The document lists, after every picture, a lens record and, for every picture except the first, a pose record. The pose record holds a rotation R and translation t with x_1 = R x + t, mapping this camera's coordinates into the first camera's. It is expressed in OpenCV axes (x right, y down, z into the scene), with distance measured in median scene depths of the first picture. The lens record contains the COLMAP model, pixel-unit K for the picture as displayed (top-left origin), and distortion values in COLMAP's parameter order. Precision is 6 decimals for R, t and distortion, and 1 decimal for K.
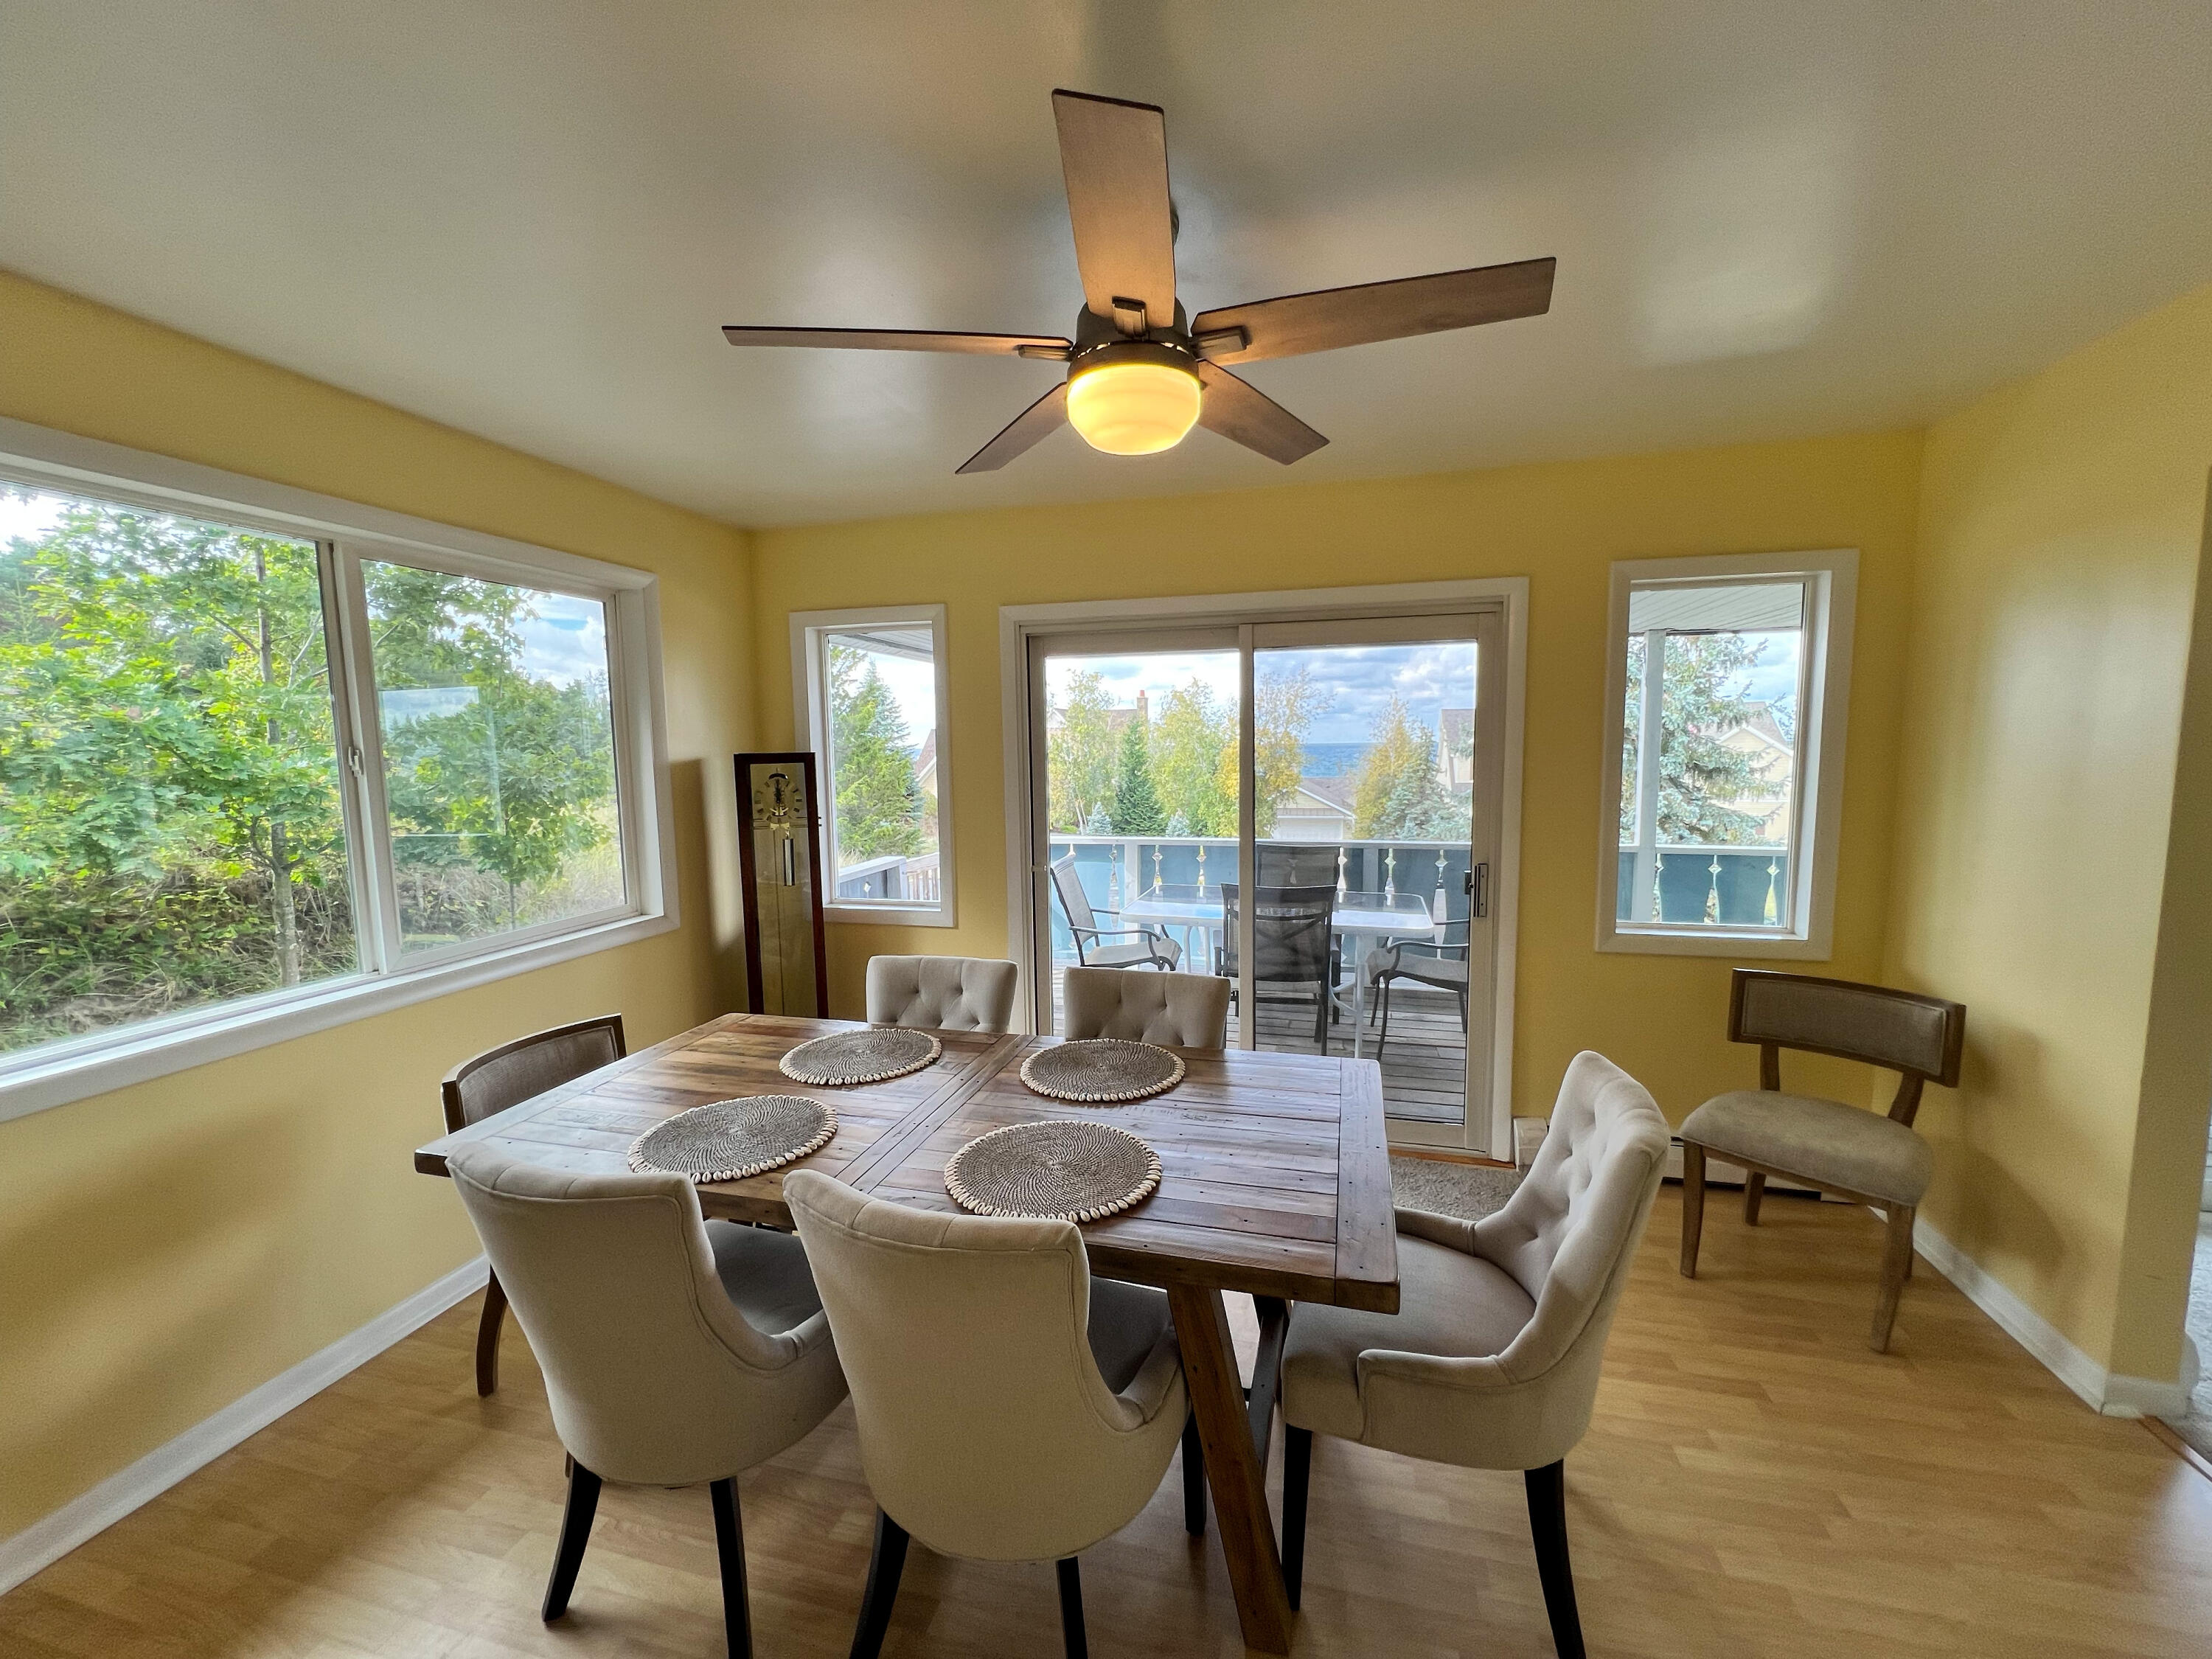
lens RADIAL K [[880.6, 0, 1113.2], [0, 880.6, 831.3], [0, 0, 1]] dist [-0.003259, 0.000141]
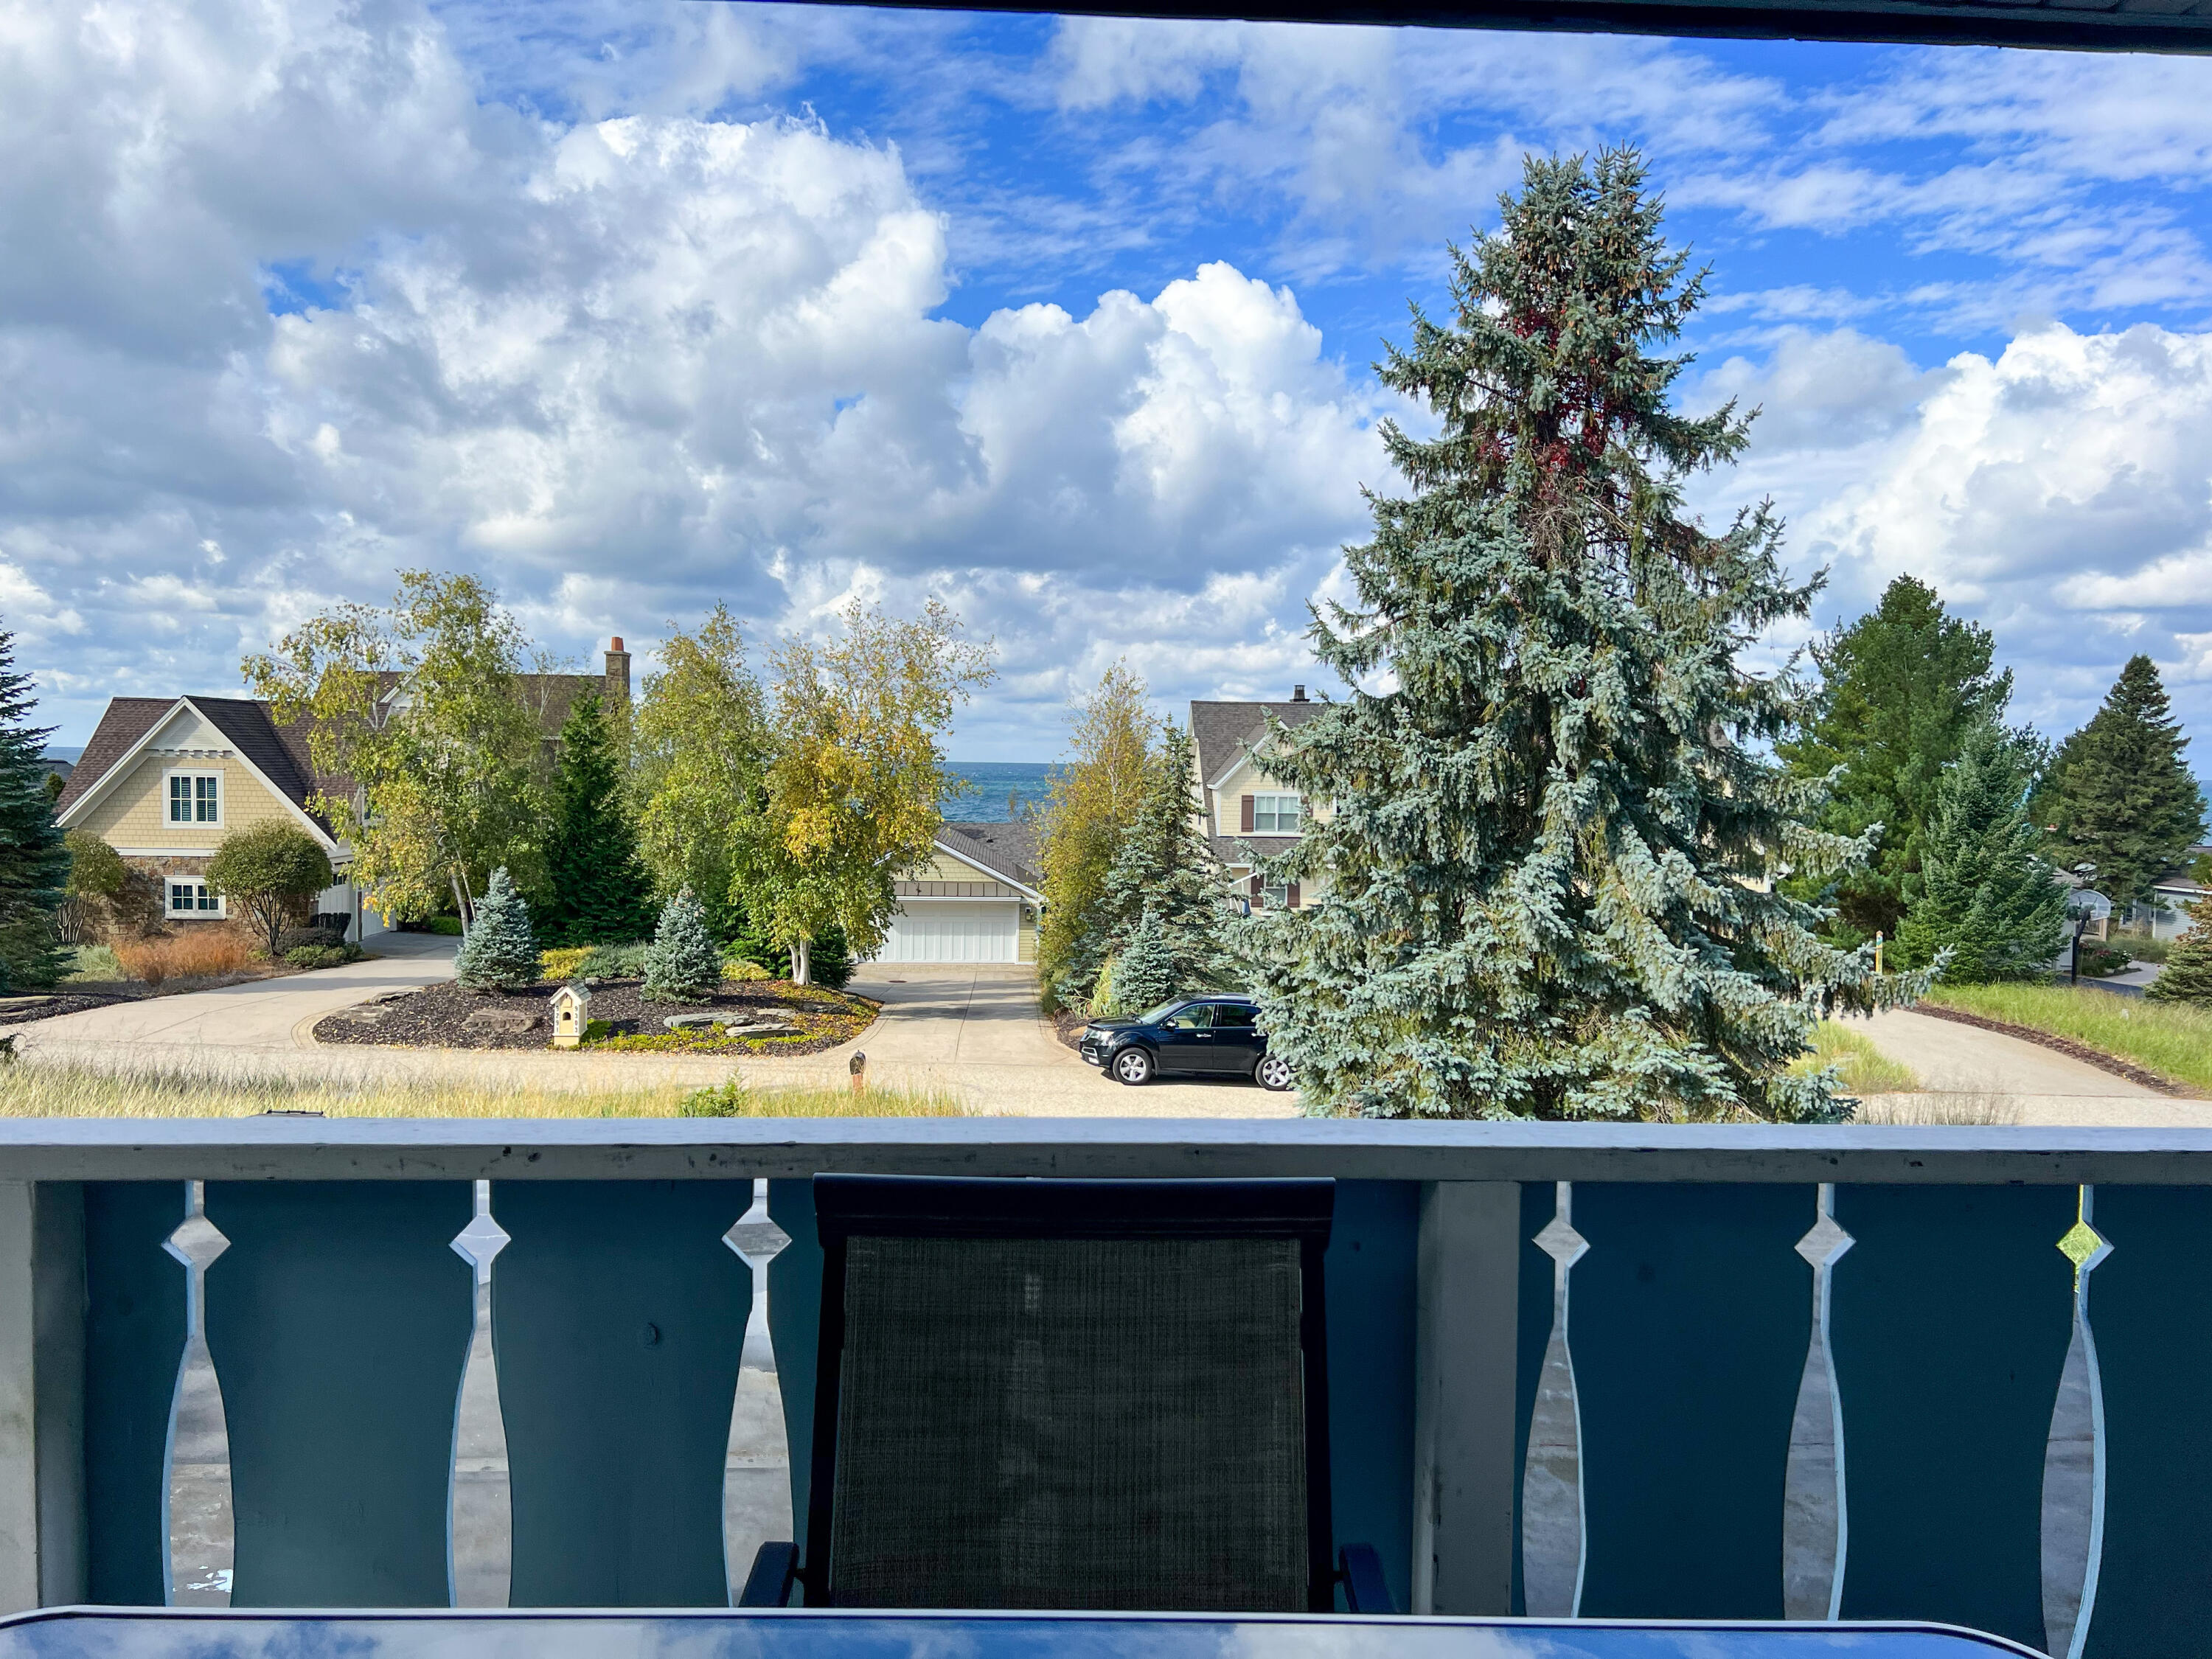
lens RADIAL K [[1662.0, 0, 1062.2], [0, 1662.0, 827.5], [0, 0, 1]] dist [0.035778, -0.043367]
pose [[0.959120, 0.014920, 0.282606, 0.239130], [0.001275, 0.998371, -0.057036, -0.060029], [-0.282997, 0.055065, 0.957539, 1.387757]]
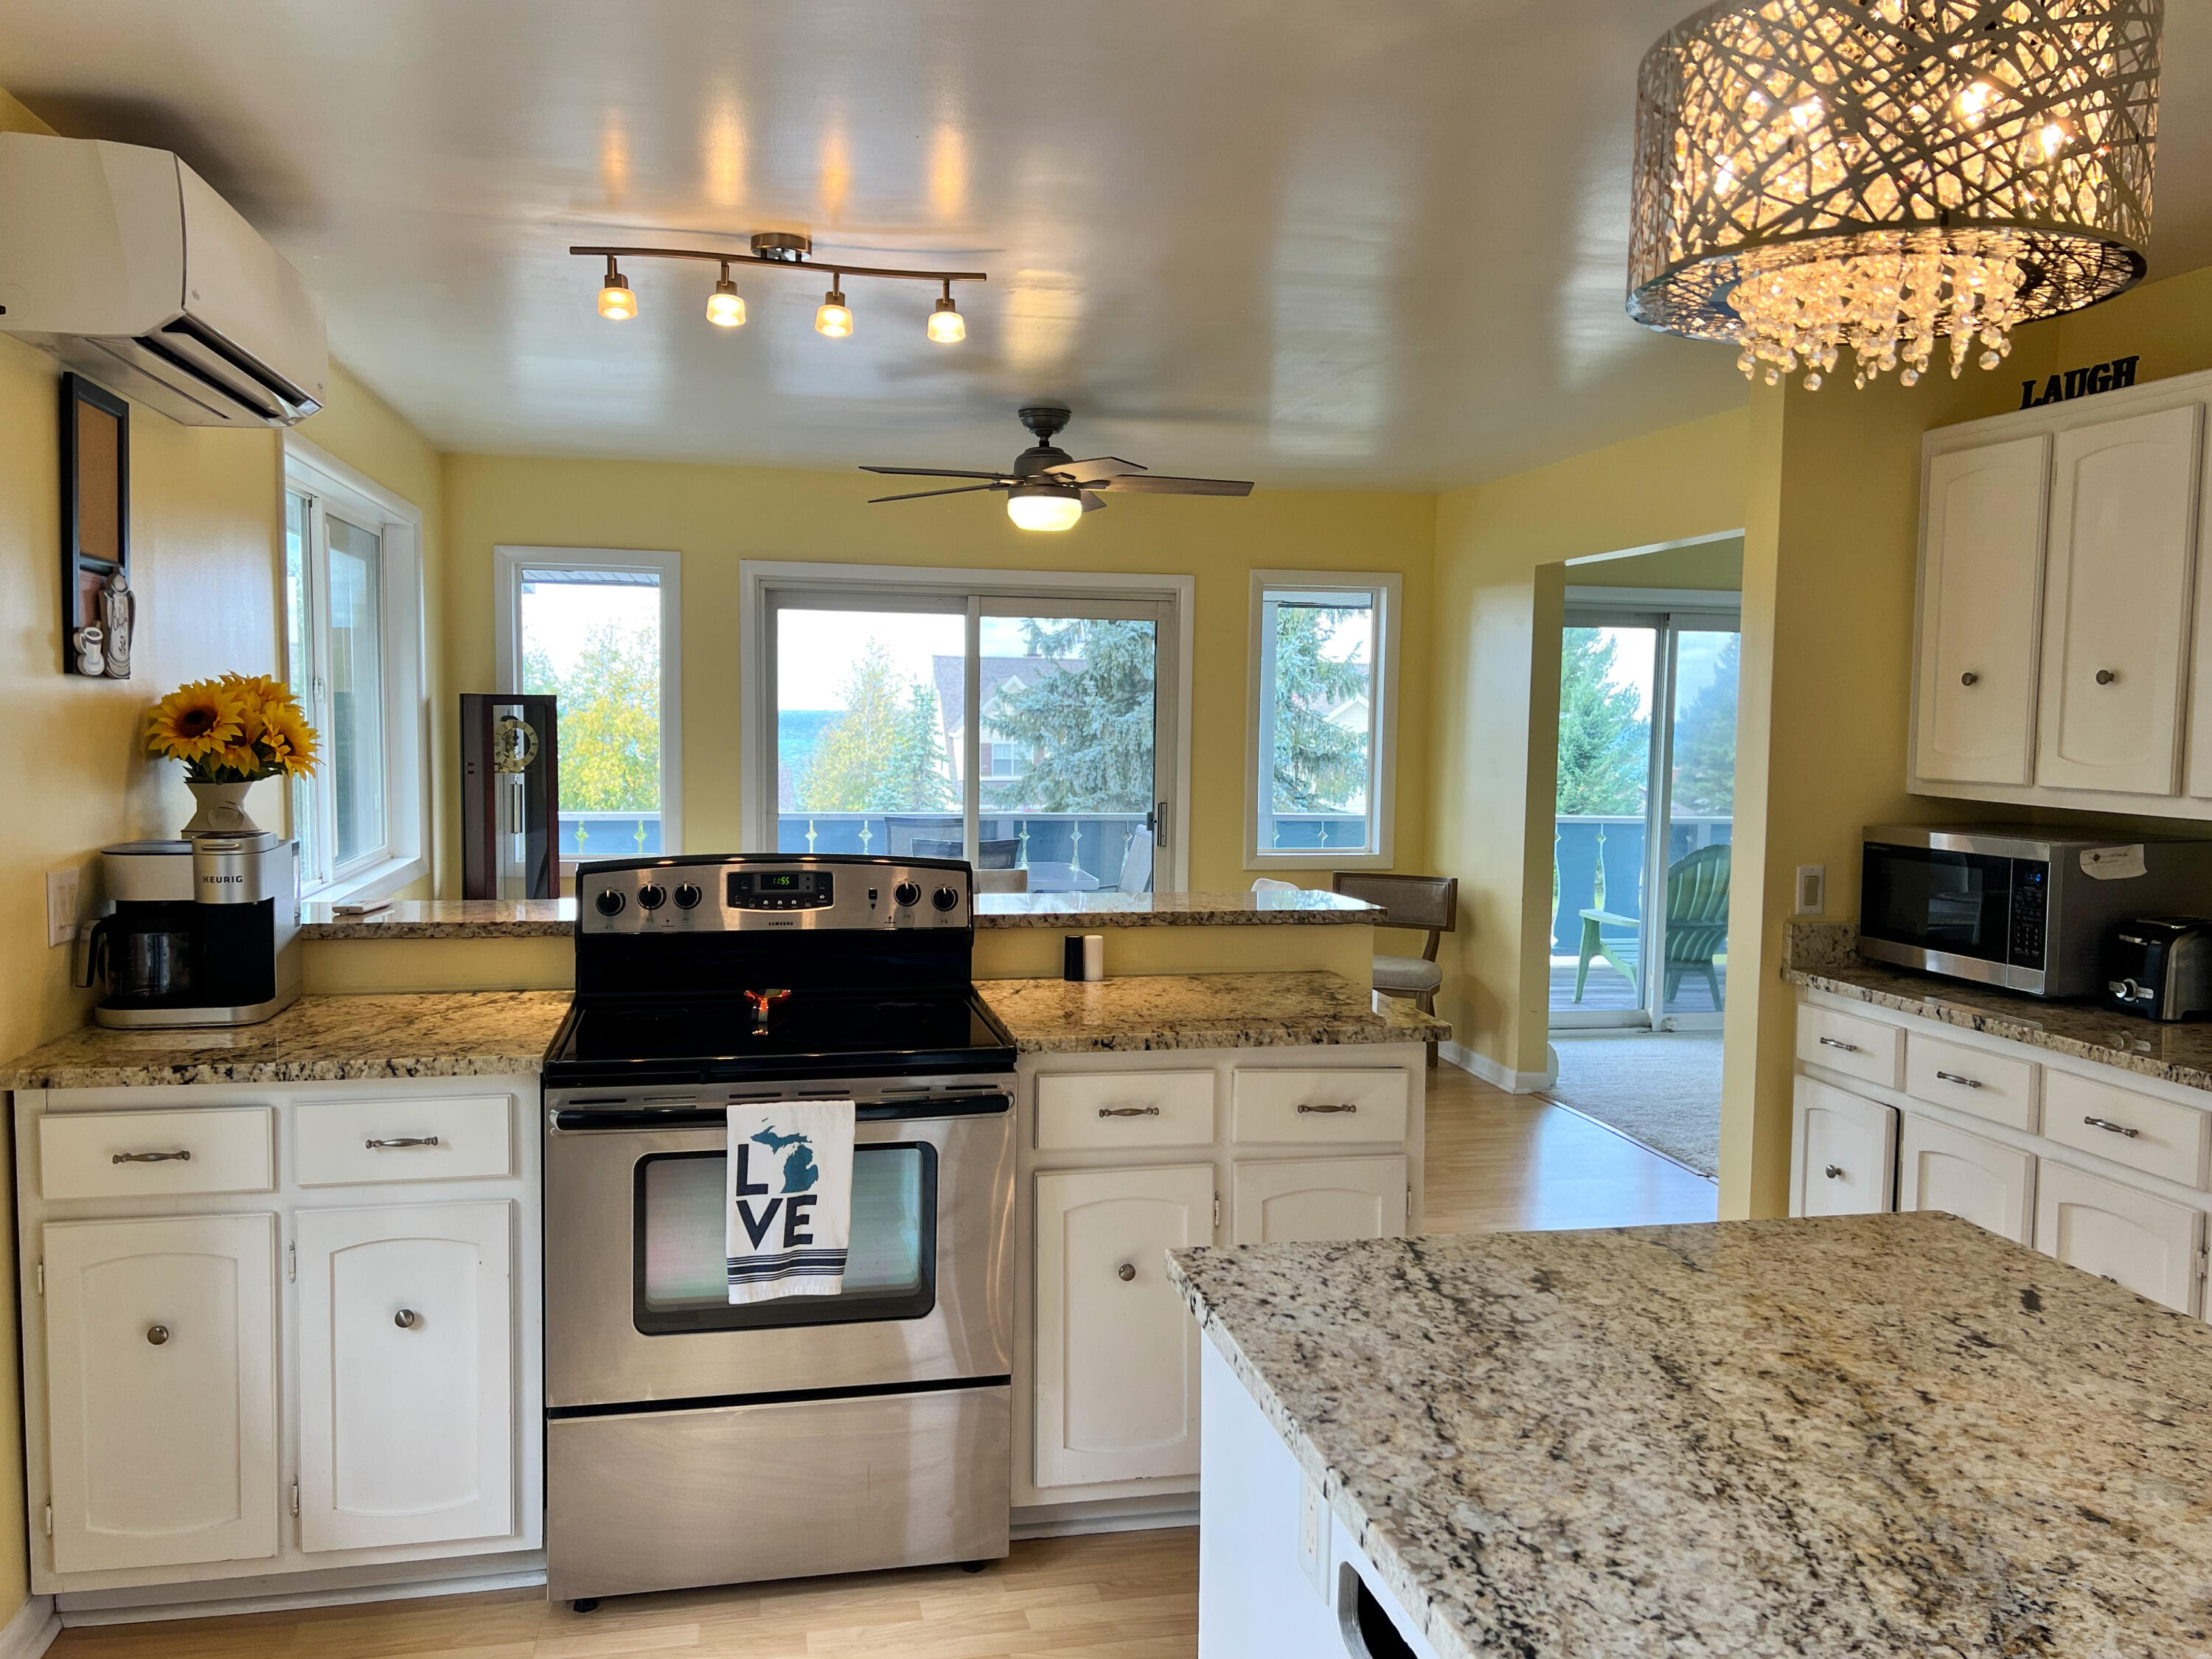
lens RADIAL K [[1648.9, 0, 1107.6], [0, 1648.9, 836.4], [0, 0, 1]] dist [0.060733, -0.071566]
pose [[0.891828, -0.008750, 0.452289, -0.743831], [0.018847, 0.999663, -0.017825, 0.132690], [-0.451981, 0.024421, 0.891693, -1.090940]]
